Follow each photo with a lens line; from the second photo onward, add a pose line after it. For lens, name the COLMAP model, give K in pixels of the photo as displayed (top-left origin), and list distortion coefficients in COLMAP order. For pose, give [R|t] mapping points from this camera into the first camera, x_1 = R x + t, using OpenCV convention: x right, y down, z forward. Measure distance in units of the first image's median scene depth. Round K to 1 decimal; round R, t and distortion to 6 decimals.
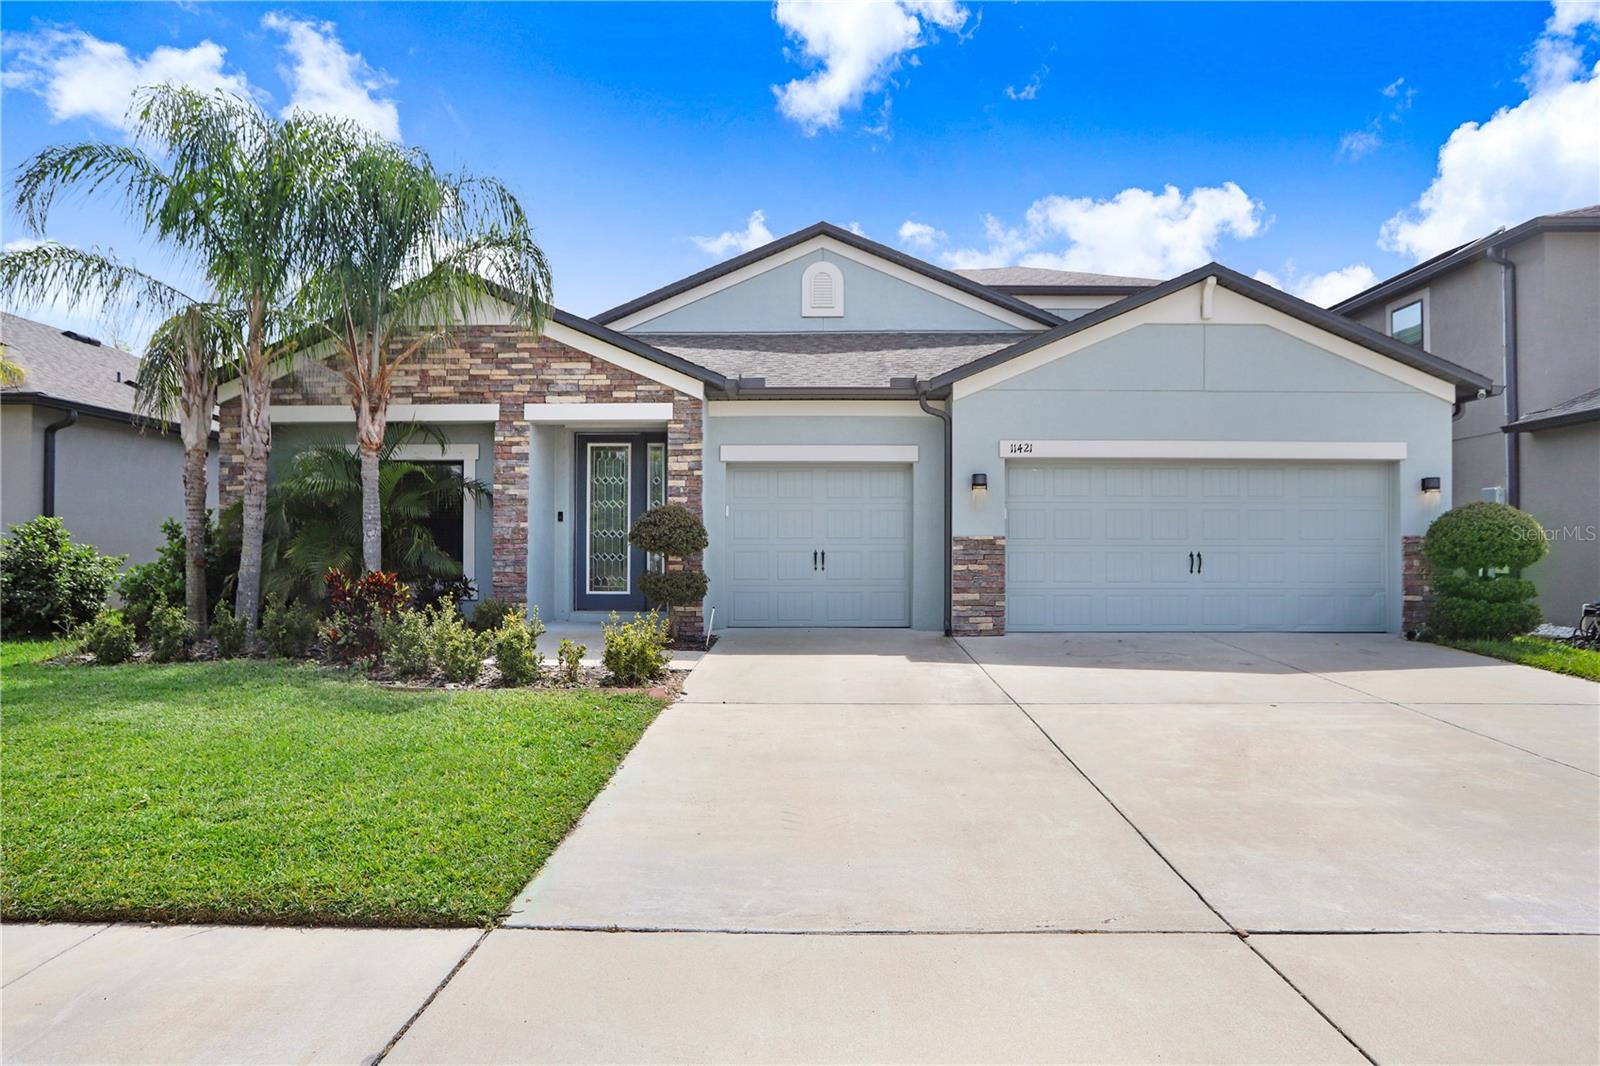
lens RADIAL K [[968.5, 0, 800.0], [0, 968.5, 533.0], [0, 0, 1]] dist [-0.021813, -0.000160]
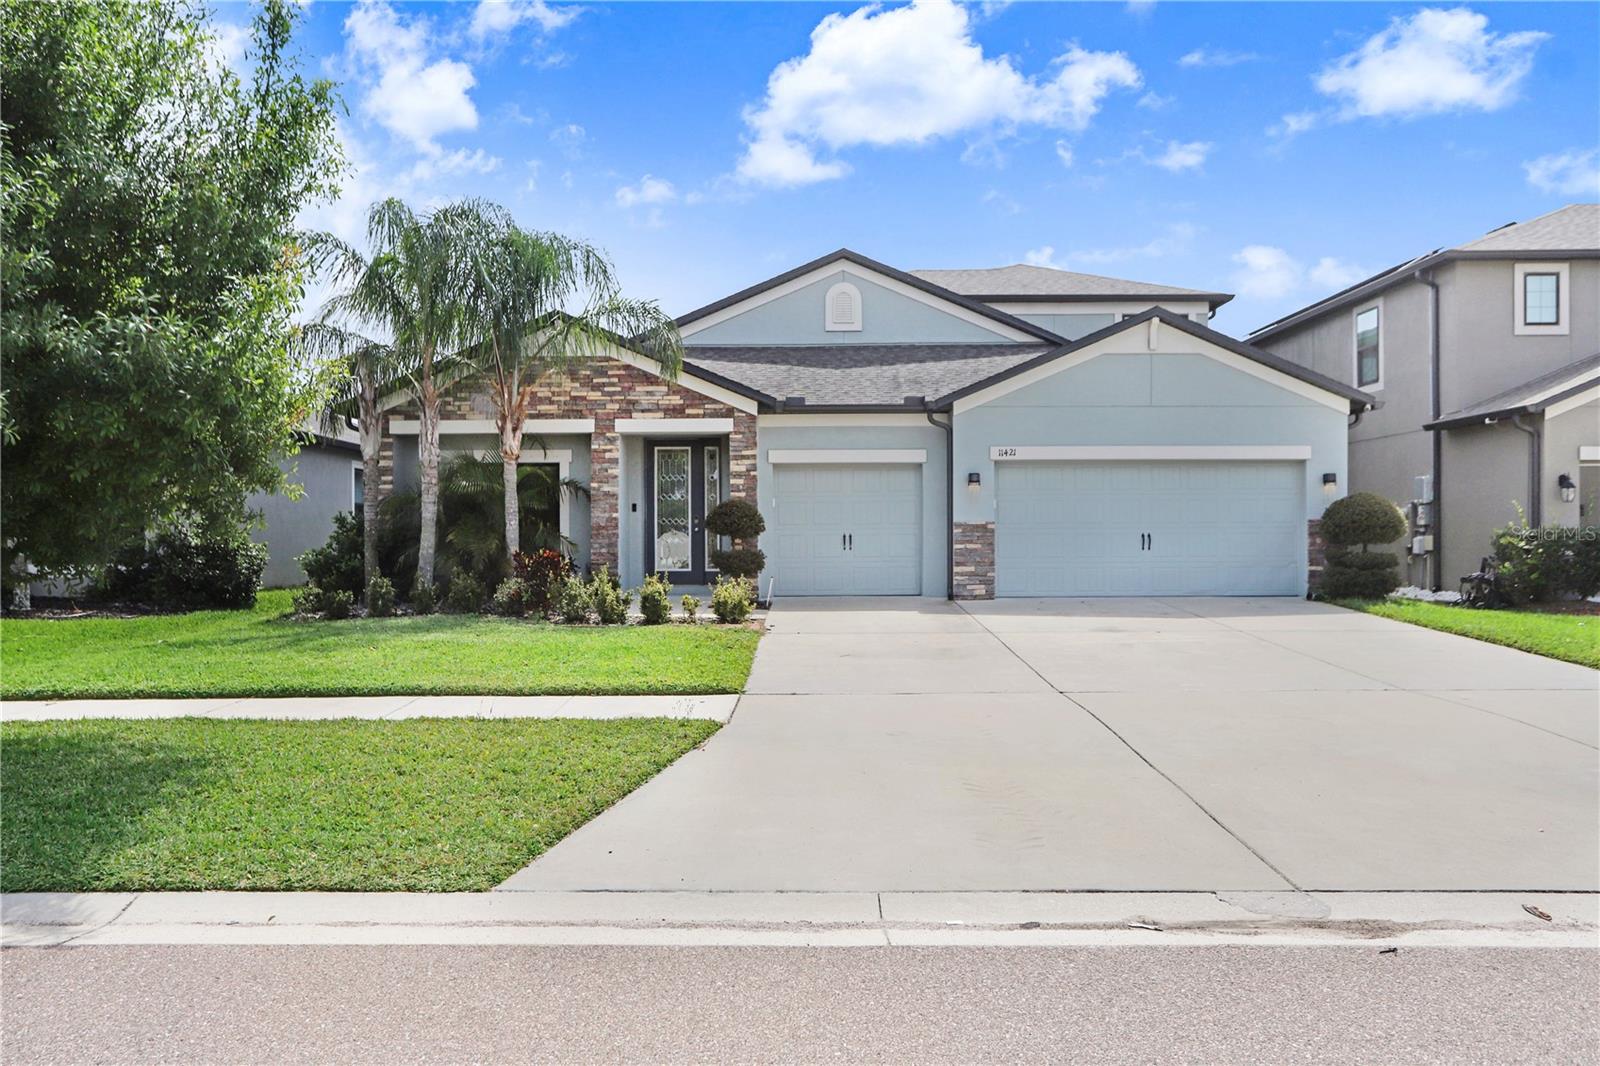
lens RADIAL K [[1256.7, 0, 800.0], [0, 1256.7, 533.0], [0, 0, 1]] dist [-0.001348, -0.000387]
pose [[0.999828, -0.006458, 0.017384, -0.073105], [0.006208, 0.999877, 0.014406, -0.007012], [-0.017475, -0.014296, 0.999745, -0.647659]]
